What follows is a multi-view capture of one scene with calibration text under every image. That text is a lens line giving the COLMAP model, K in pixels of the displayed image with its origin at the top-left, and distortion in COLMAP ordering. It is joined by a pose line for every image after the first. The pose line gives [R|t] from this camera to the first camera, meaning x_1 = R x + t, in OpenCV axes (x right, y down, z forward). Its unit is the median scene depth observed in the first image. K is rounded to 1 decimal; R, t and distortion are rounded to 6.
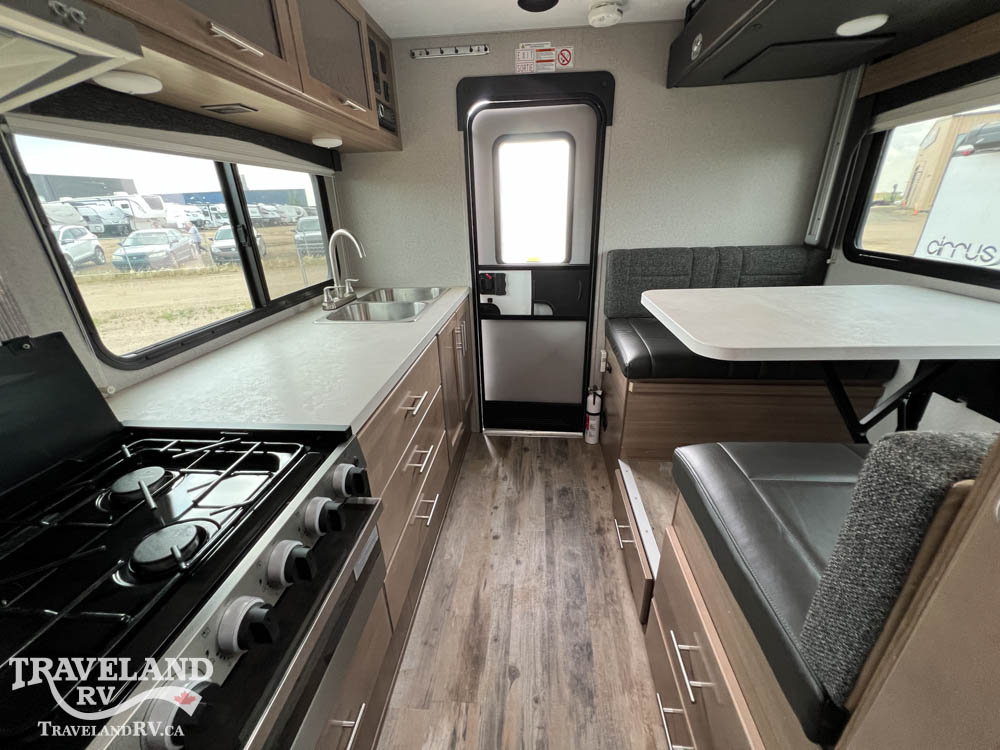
lens RADIAL K [[399.6, 0, 503.1], [0, 399.6, 375.9], [0, 0, 1]] dist [-0.001727, 0.000096]
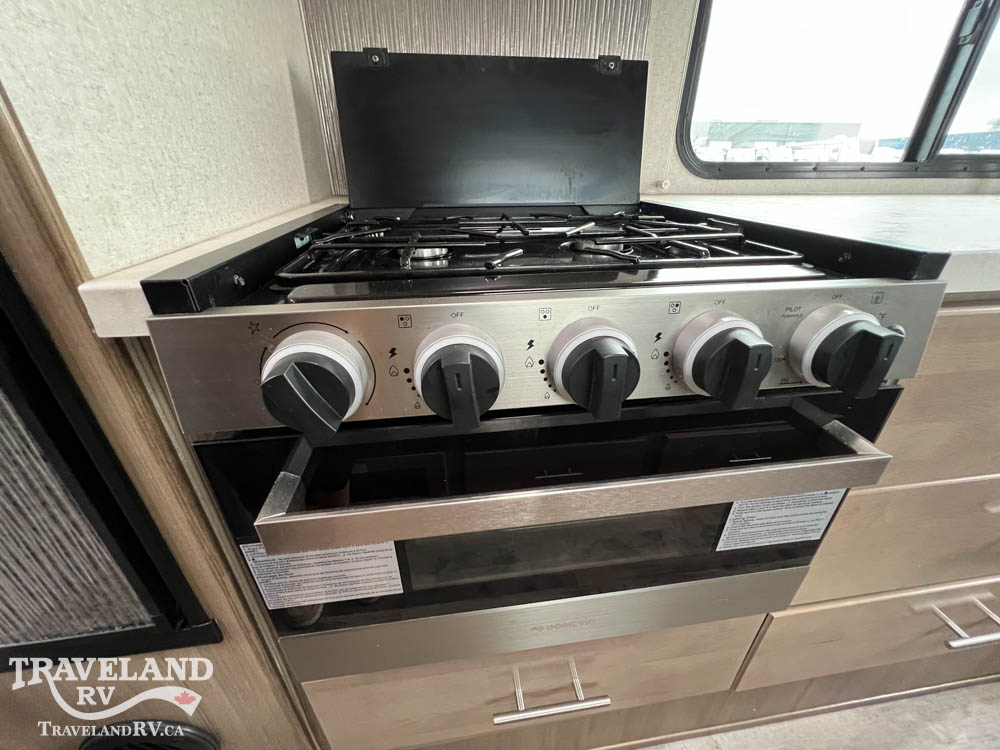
lens RADIAL K [[401.5, 0, 502.4], [0, 401.5, 375.3], [0, 0, 1]] dist [-0.001182, -0.000012]
pose [[0.221345, 0.475303, -0.851525, -0.092529], [-0.388627, 0.843844, 0.369996, 0.226543], [0.894414, 0.249028, 0.371495, 0.476492]]
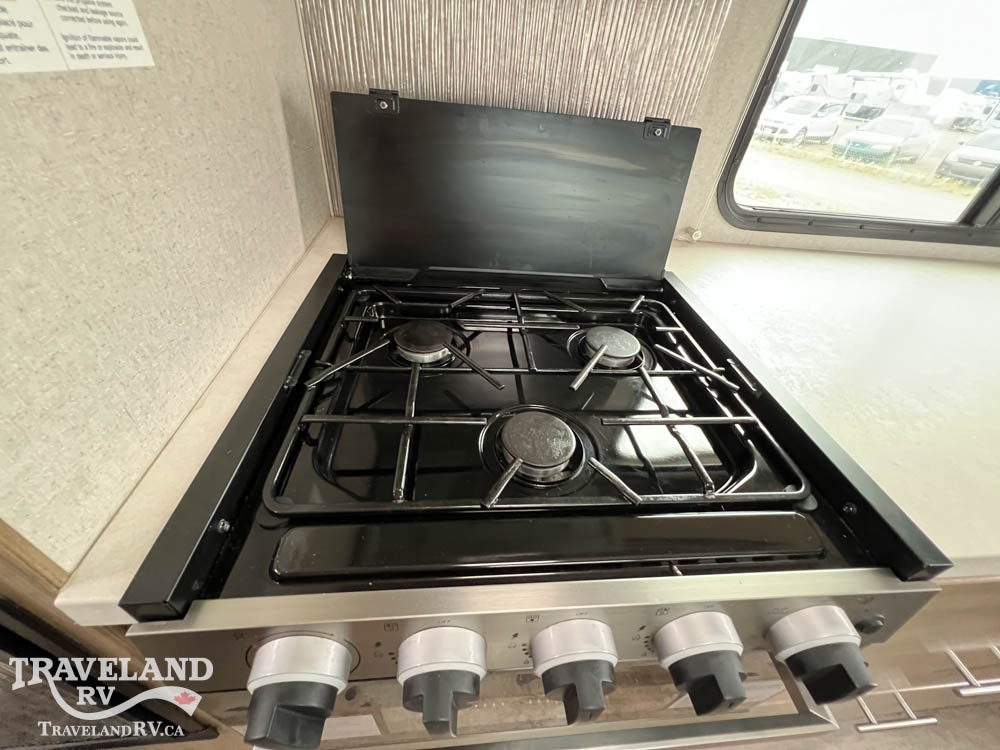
lens RADIAL K [[399.6, 0, 503.1], [0, 399.6, 375.9], [0, 0, 1]] dist [-0.001727, 0.000096]
pose [[0.168030, 0.648896, -0.742092, -0.269606], [-0.473379, 0.713432, 0.516650, 0.006223], [0.864684, 0.264478, 0.427051, 0.408636]]
